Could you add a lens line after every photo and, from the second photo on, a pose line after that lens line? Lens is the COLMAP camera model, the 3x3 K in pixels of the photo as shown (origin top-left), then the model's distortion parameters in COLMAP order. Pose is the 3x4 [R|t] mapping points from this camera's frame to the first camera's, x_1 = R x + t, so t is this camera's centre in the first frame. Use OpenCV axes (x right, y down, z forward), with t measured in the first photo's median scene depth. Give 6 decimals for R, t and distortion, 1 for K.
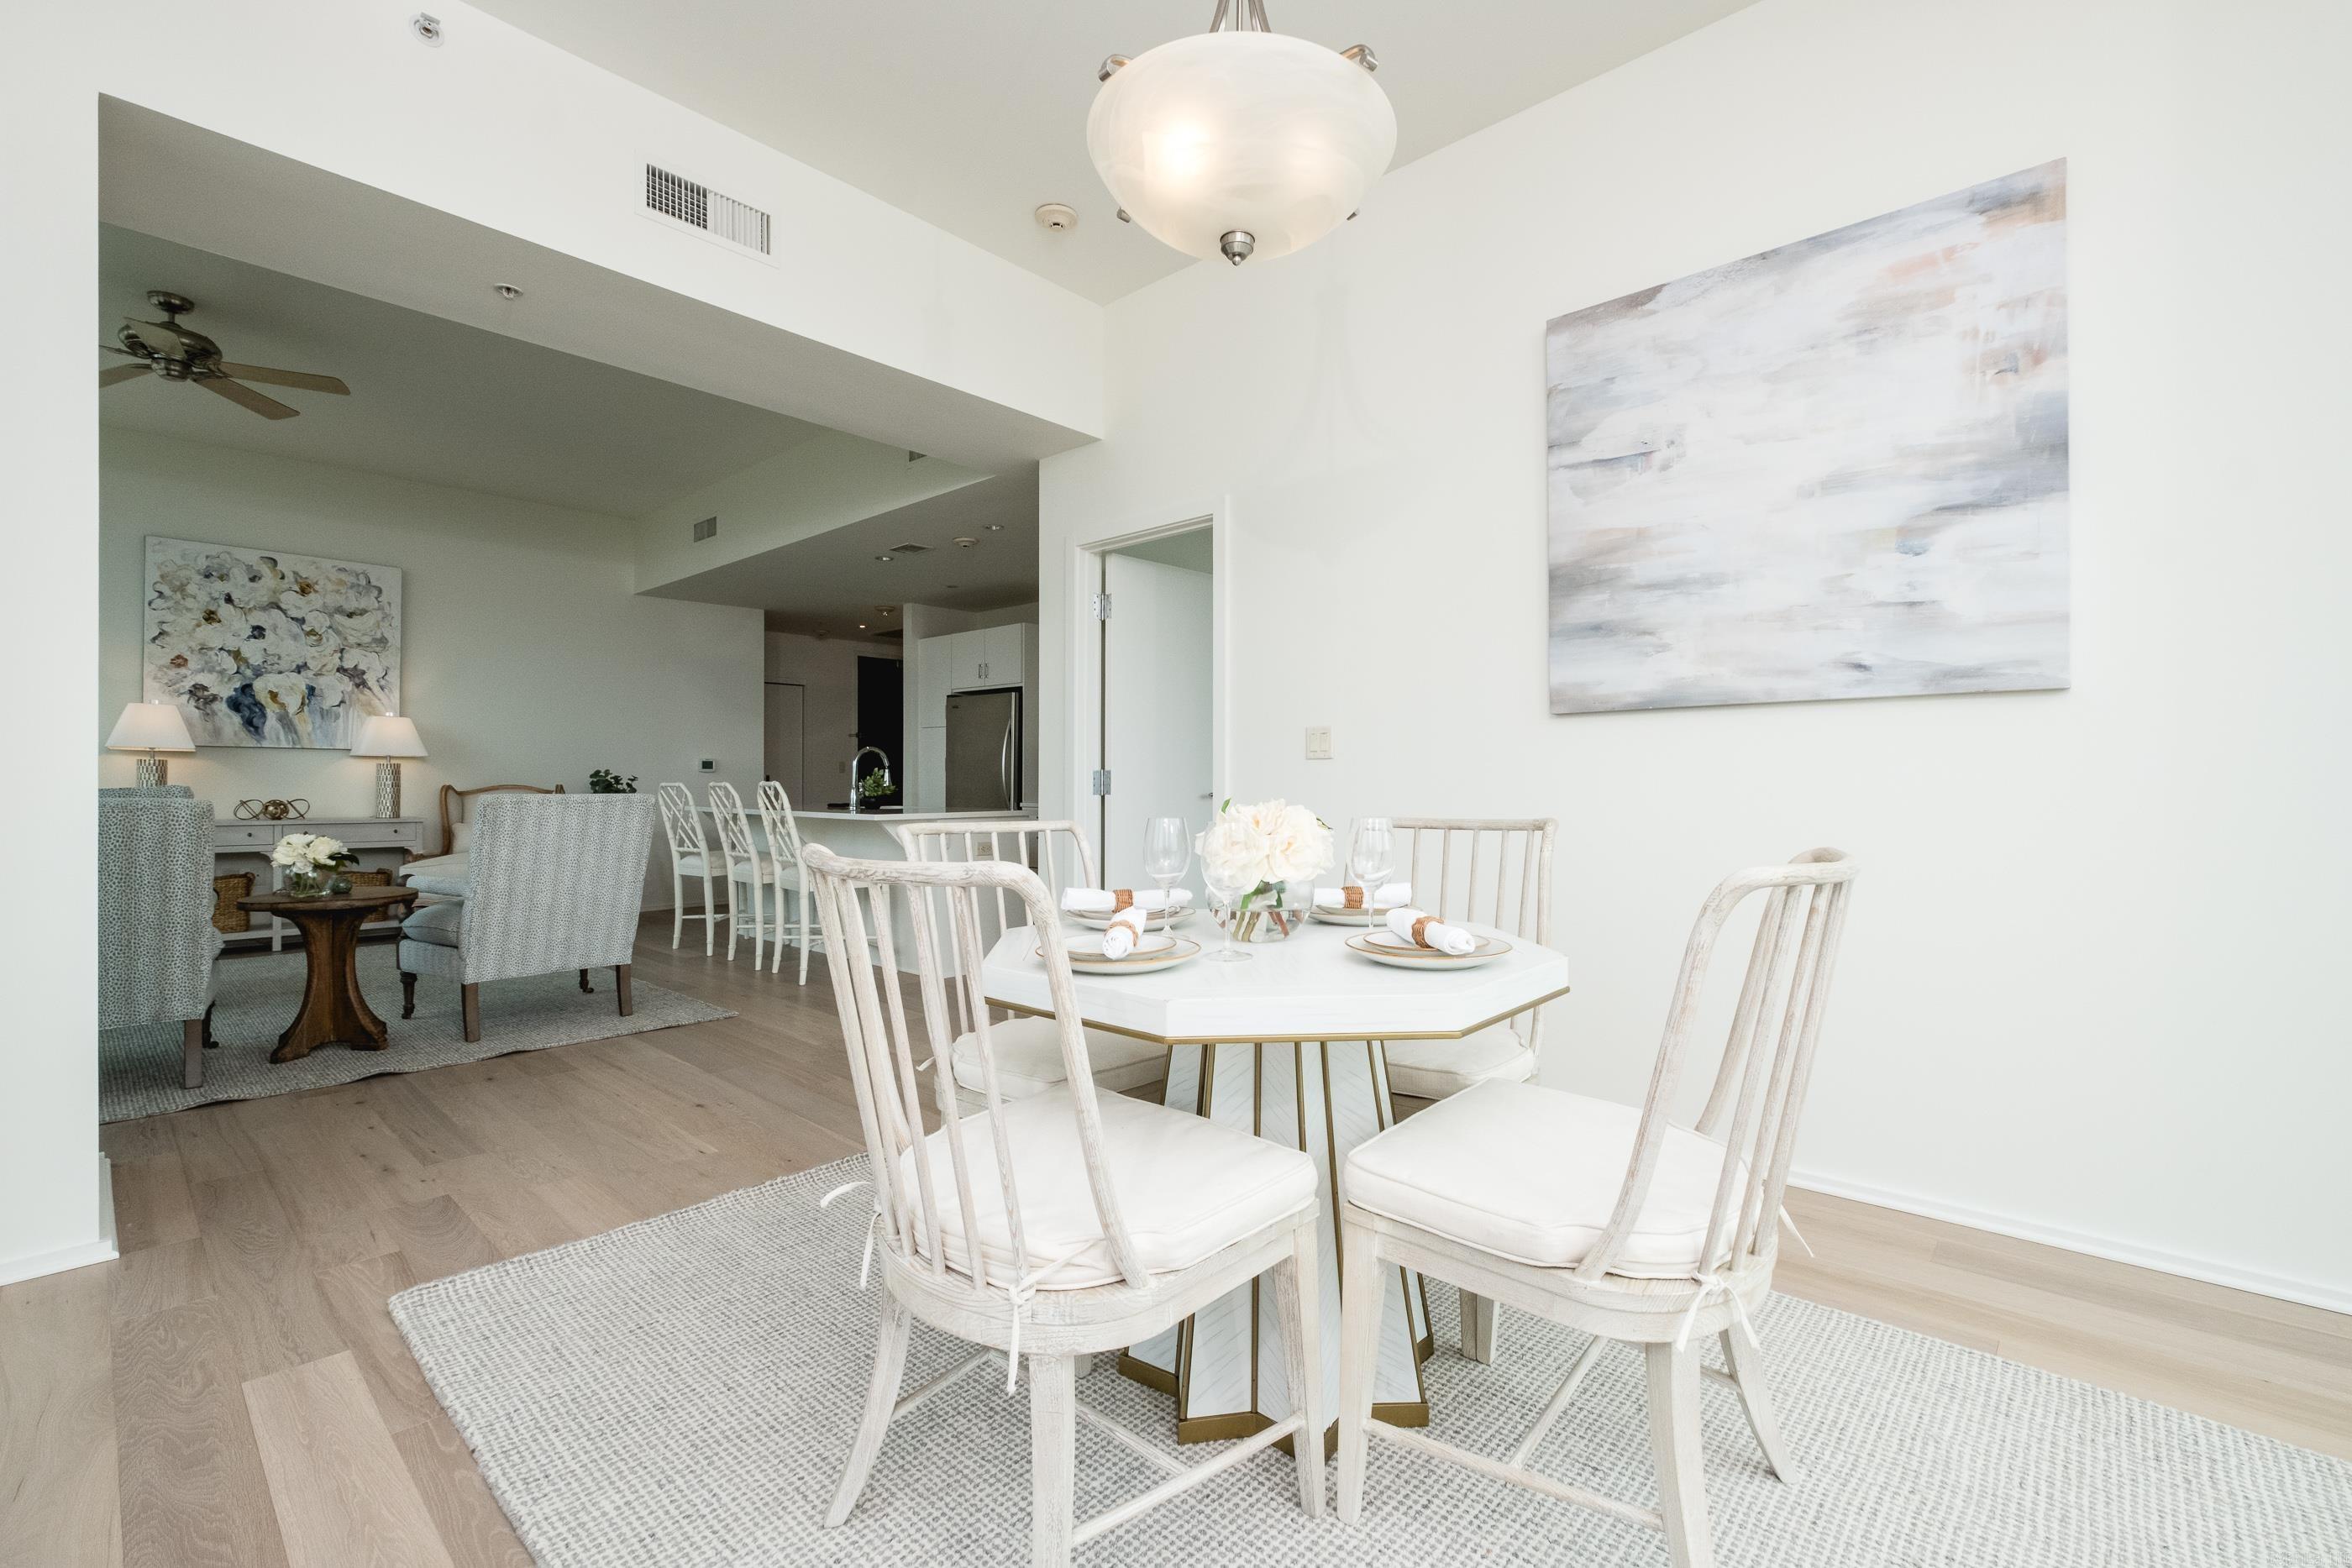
lens RADIAL K [[1020.9, 0, 1174.4], [0, 1020.9, 780.4], [0, 0, 1]] dist [0.006623, -0.005408]
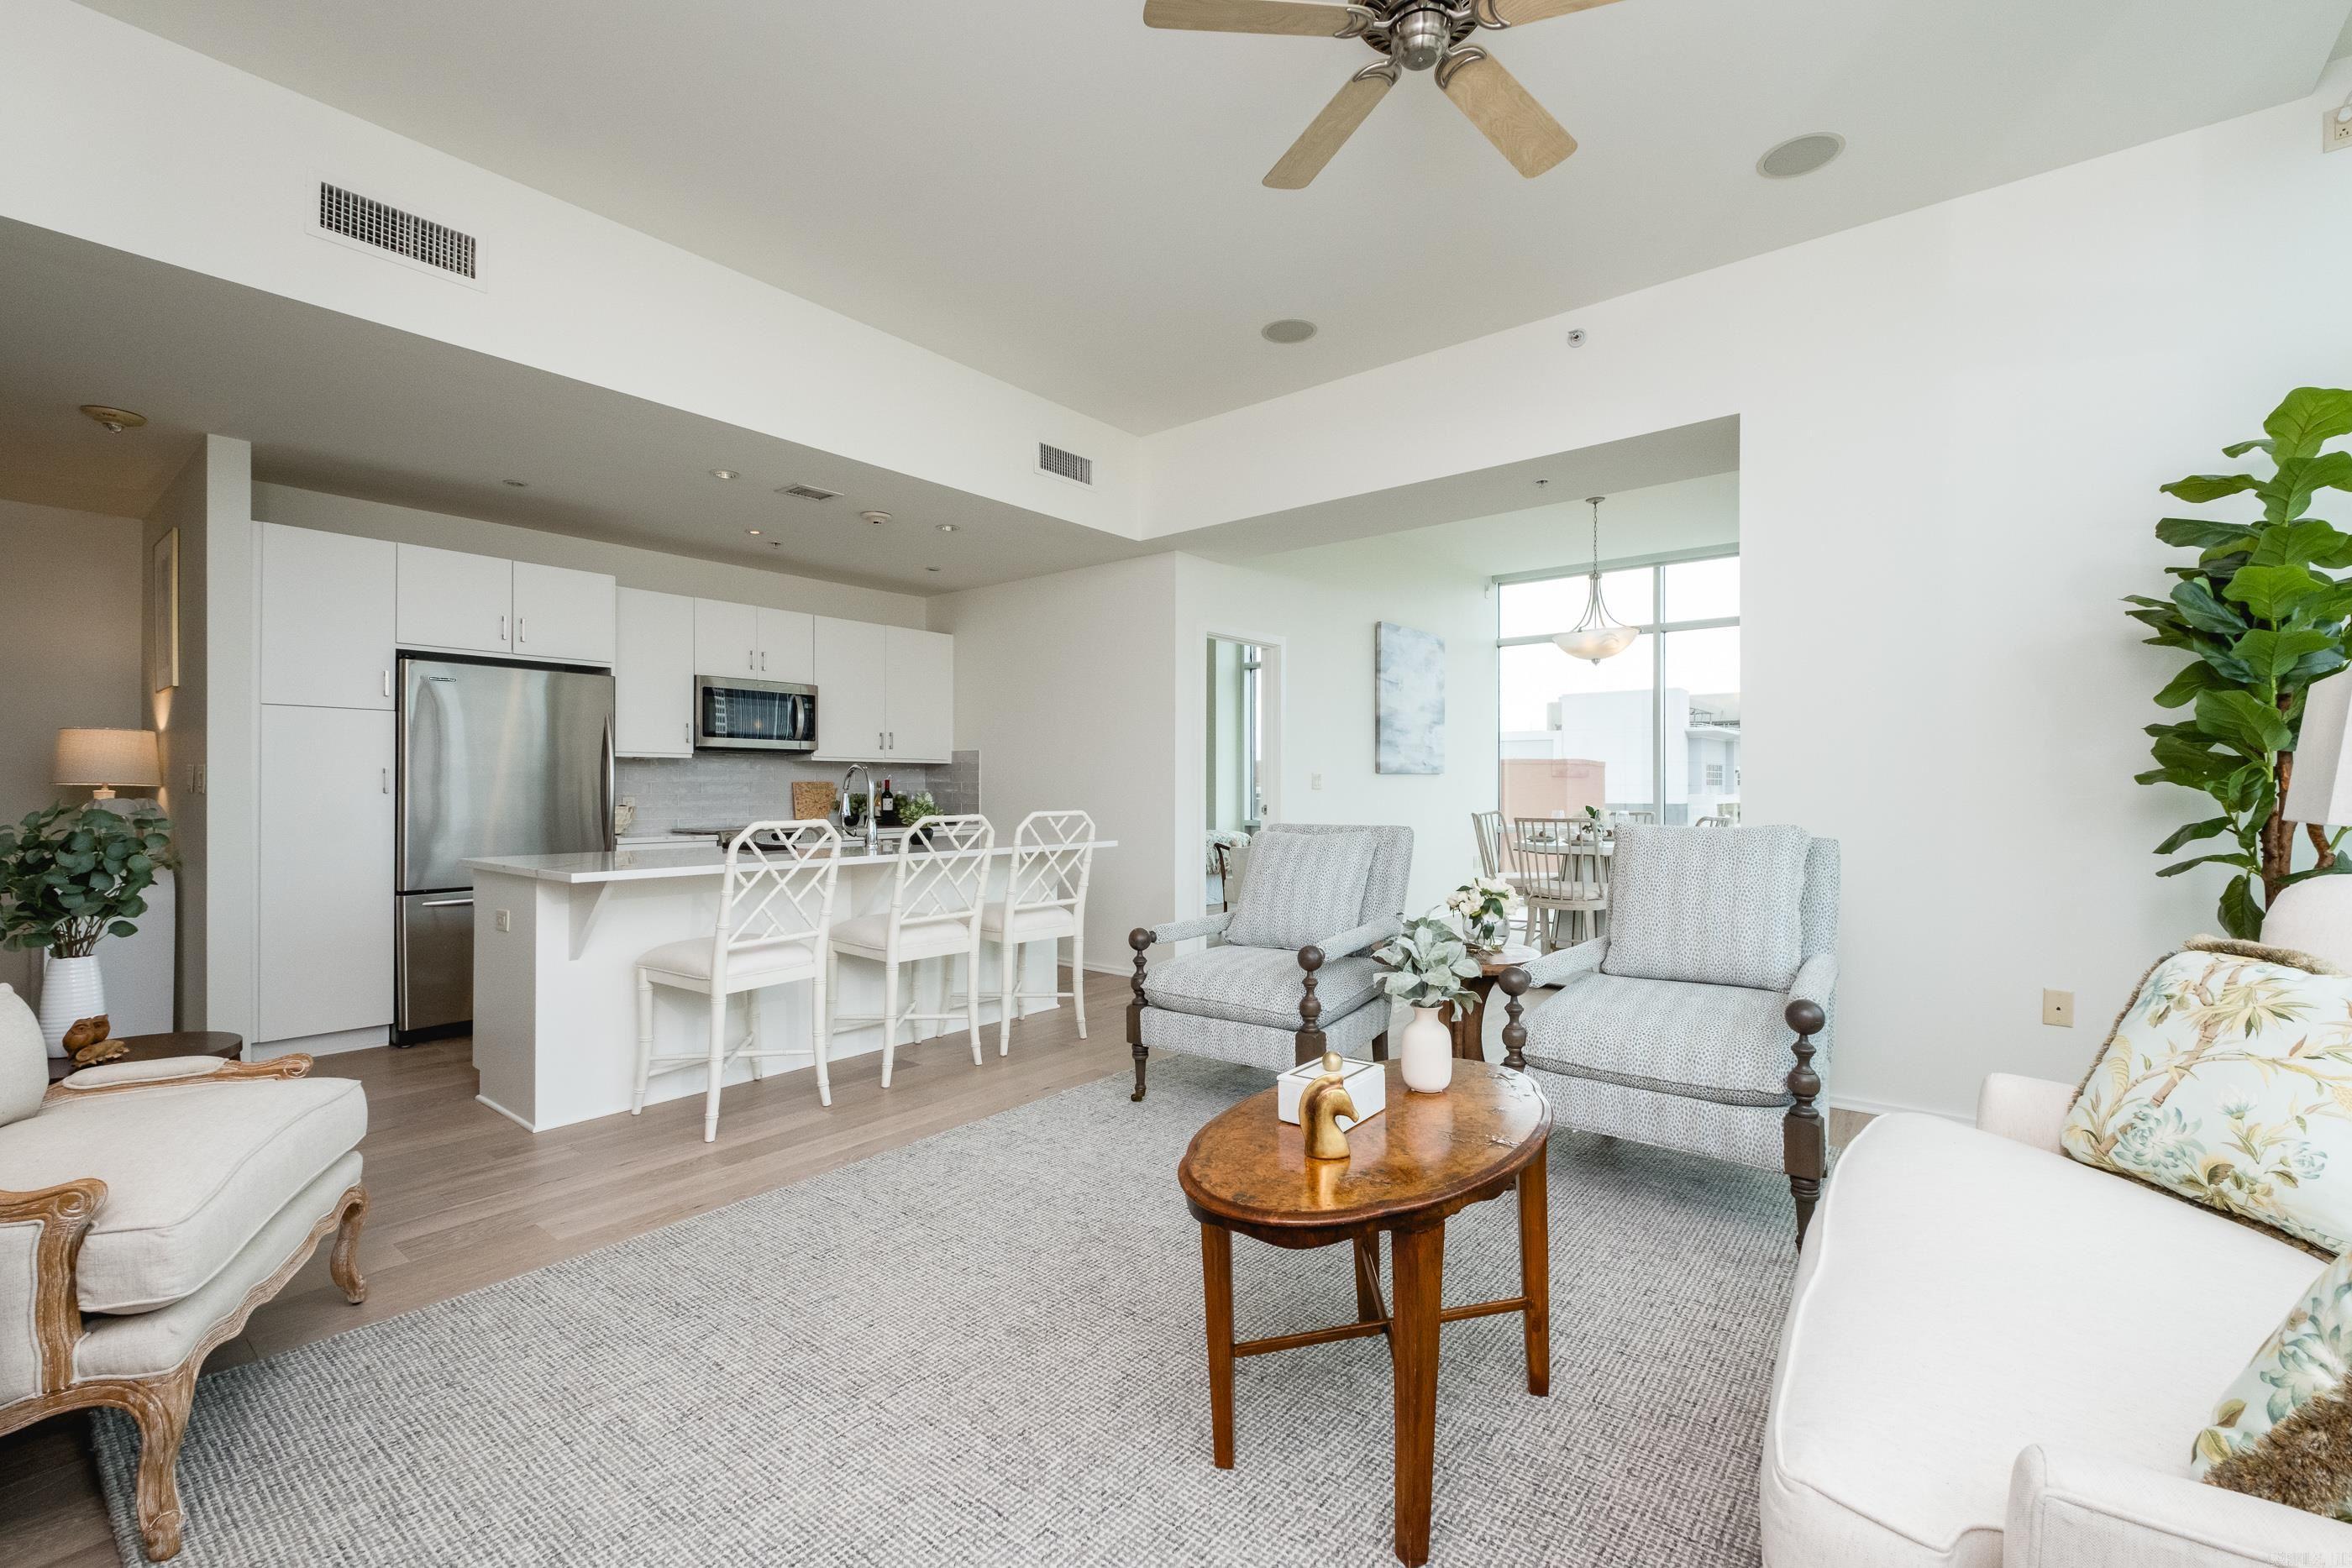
lens RADIAL K [[1020.9, 0, 1170.6], [0, 1020.9, 782.9], [0, 0, 1]] dist [0.006623, -0.005408]
pose [[-0.067810, 0.001992, 0.997696, -1.025871], [0.001461, 0.999997, -0.001897, -0.016626], [-0.997697, 0.001329, -0.067813, 0.799654]]
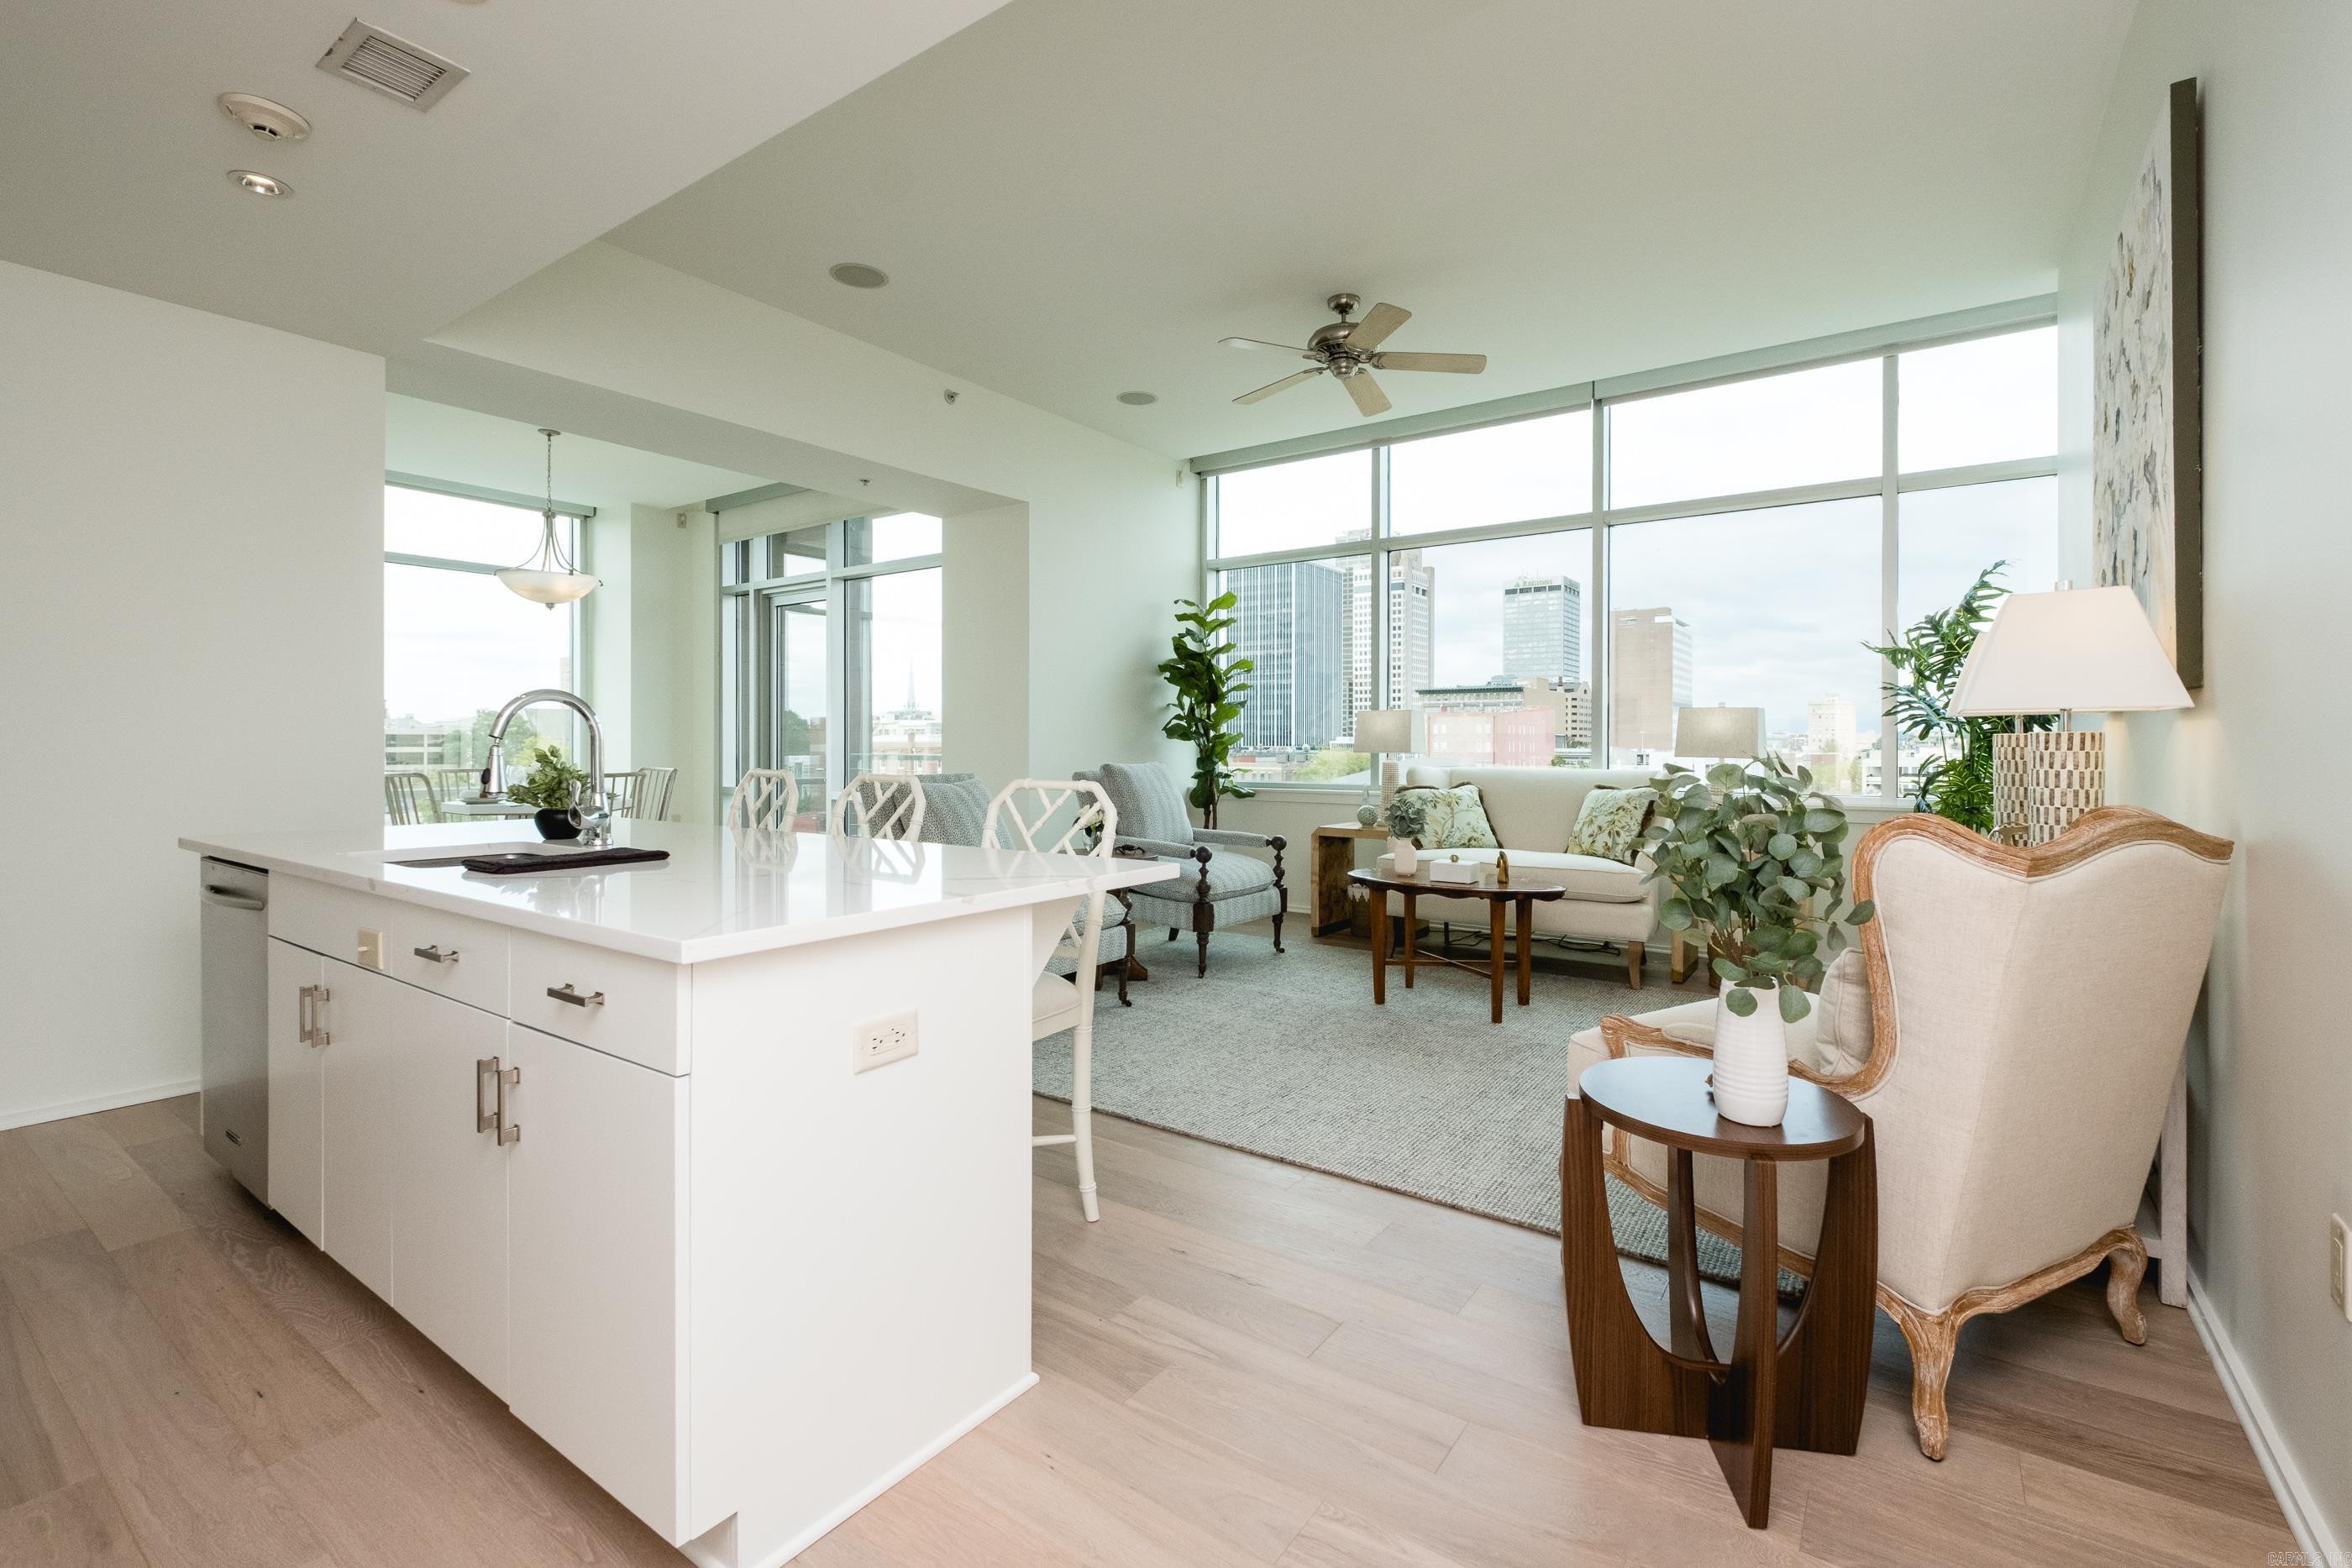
lens RADIAL K [[1020.9, 0, 1185.1], [0, 1020.9, 751.9], [0, 0, 1]] dist [0.006623, -0.005408]
pose [[-0.992214, -0.004091, -0.124476, -0.475564], [-0.005404, 0.999933, 0.010212, -0.014078], [0.124426, 0.010805, -0.992170, 1.378442]]
